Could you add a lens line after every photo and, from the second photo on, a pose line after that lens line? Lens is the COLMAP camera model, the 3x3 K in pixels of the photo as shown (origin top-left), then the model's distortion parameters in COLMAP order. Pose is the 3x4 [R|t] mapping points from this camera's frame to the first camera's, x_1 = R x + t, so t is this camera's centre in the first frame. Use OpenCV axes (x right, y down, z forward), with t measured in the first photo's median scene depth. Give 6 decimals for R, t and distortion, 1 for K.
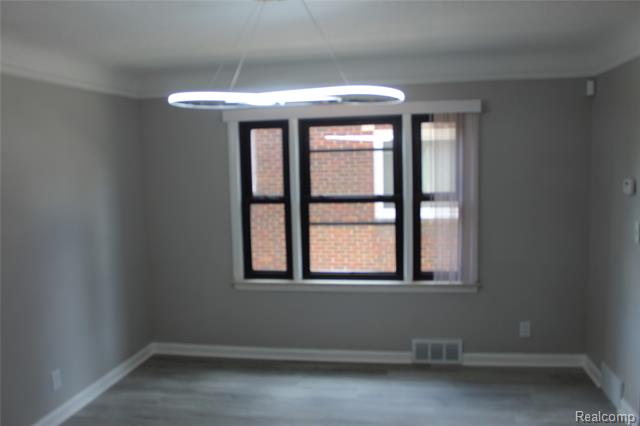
lens RADIAL K [[539.0, 0, 318.0], [0, 539.0, 212.0], [0, 0, 1]] dist [-0.136394, 0.103833]
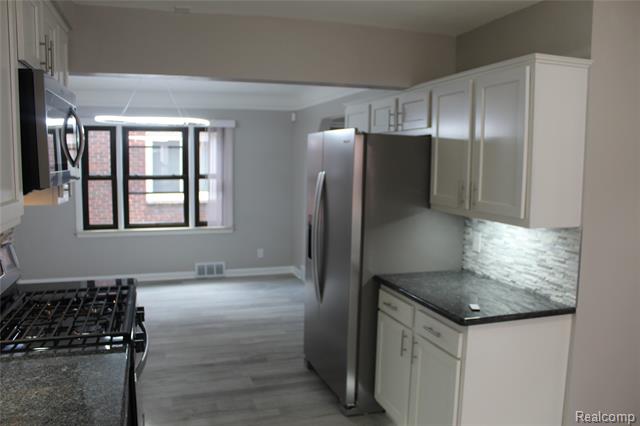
lens RADIAL K [[539.0, 0, 319.6], [0, 539.0, 213.8], [0, 0, 1]] dist [-0.136394, 0.103833]
pose [[0.879995, -0.014025, 0.474776, -0.264789], [0.012082, 0.999901, 0.007144, 0.079587], [-0.474830, -0.000551, 0.880077, -0.627868]]
